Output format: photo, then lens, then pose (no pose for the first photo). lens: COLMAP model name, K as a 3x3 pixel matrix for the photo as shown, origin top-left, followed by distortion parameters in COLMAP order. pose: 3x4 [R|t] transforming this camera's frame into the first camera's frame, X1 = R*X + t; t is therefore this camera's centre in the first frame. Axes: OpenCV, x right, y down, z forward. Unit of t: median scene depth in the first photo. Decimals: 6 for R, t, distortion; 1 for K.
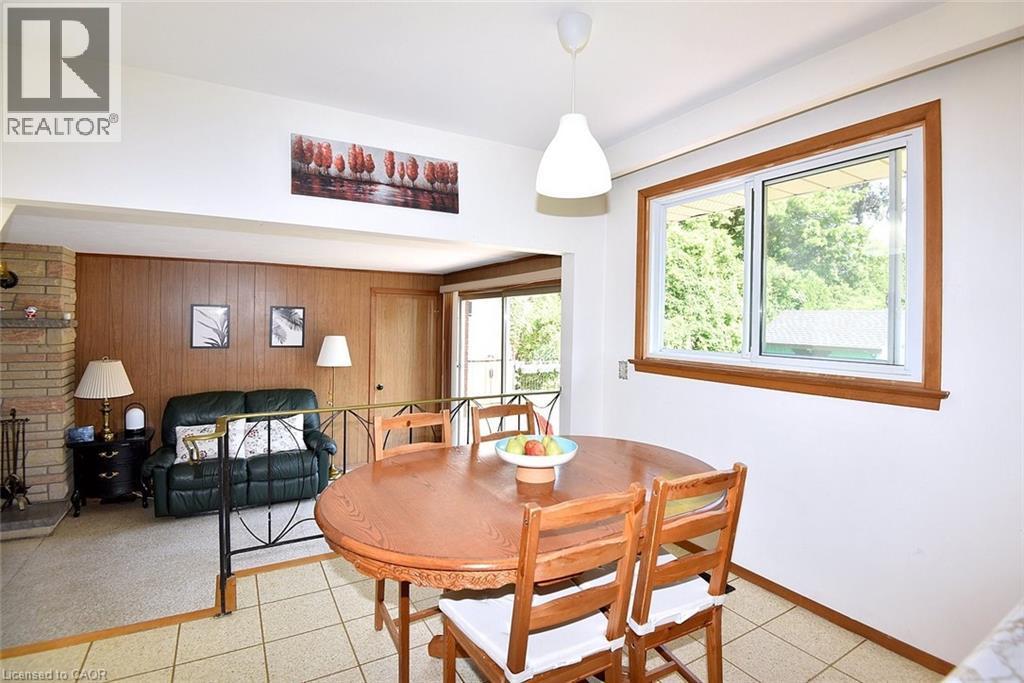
lens RADIAL K [[480.9, 0, 513.2], [0, 480.9, 332.8], [0, 0, 1]] dist [-0.031162, -0.002513]
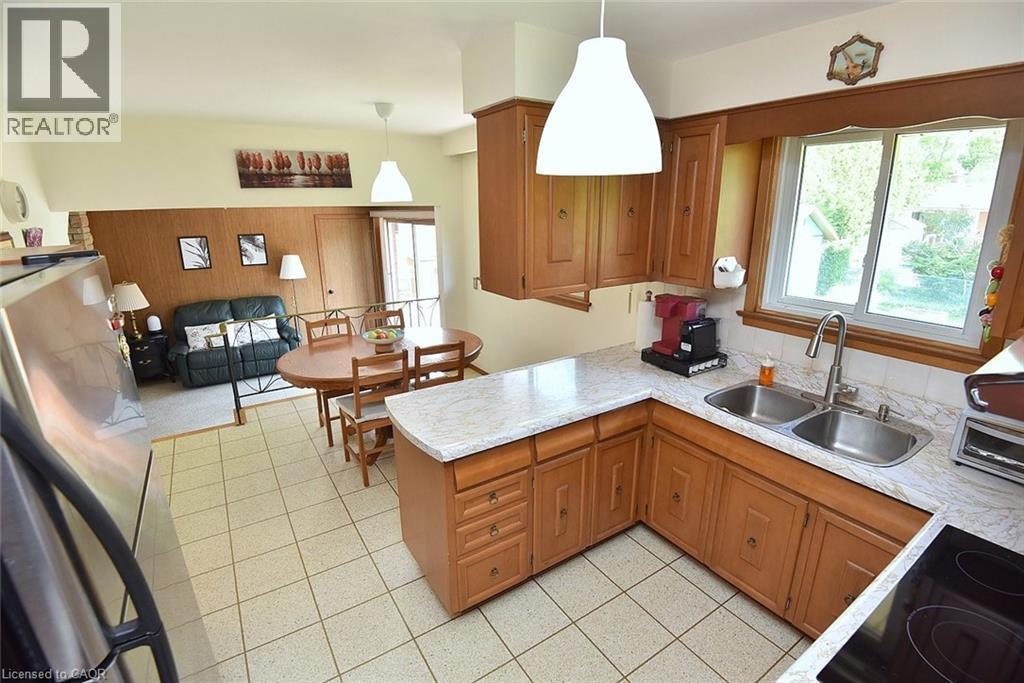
lens RADIAL K [[480.9, 0, 514.8], [0, 480.9, 347.8], [0, 0, 1]] dist [-0.031162, -0.002513]
pose [[0.999011, -0.030112, 0.032711, 0.305677], [0.020239, 0.963083, 0.268443, -0.137904], [-0.039587, -0.267516, 0.962740, -0.566684]]
